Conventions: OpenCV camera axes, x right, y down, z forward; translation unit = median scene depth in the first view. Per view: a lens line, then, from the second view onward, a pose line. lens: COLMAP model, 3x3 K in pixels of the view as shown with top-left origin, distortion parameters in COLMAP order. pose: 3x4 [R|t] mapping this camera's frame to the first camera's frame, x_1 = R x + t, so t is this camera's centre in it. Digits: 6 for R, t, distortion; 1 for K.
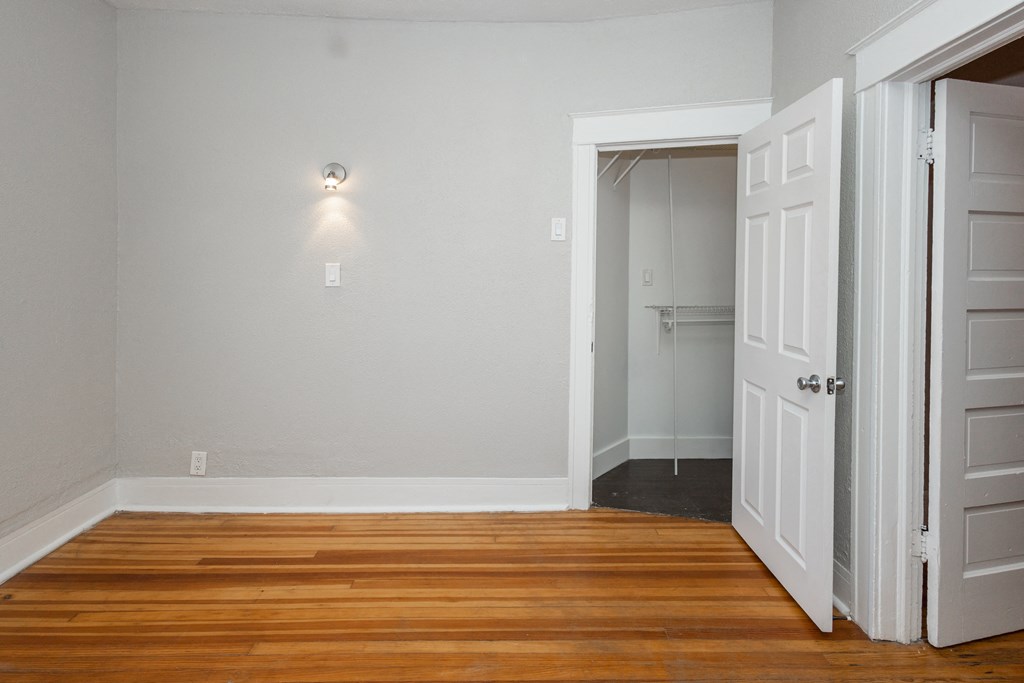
lens RADIAL K [[512.0, 0, 487.4], [0, 512.0, 282.3], [0, 0, 1]] dist [0.004091, 0.000005]
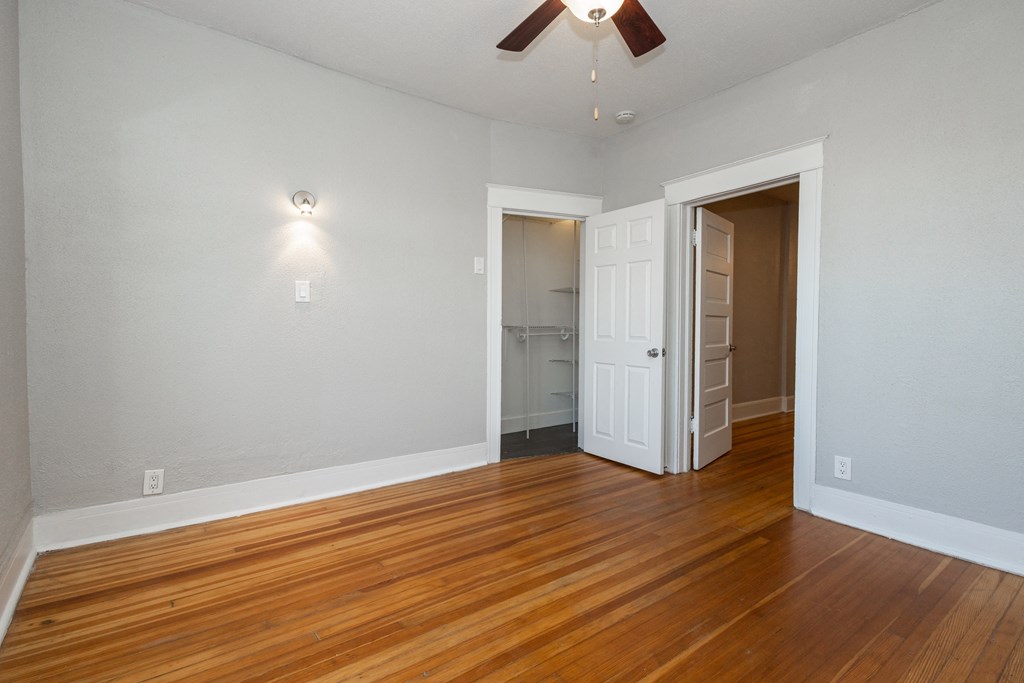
lens RADIAL K [[472.4, 0, 513.9], [0, 472.4, 335.6], [0, 0, 1]] dist [-0.000068, -0.000021]
pose [[0.822899, -0.009895, 0.568101, -0.590298], [-0.002079, 0.999789, 0.020425, 0.068586], [-0.568183, -0.017988, 0.822705, -0.125511]]
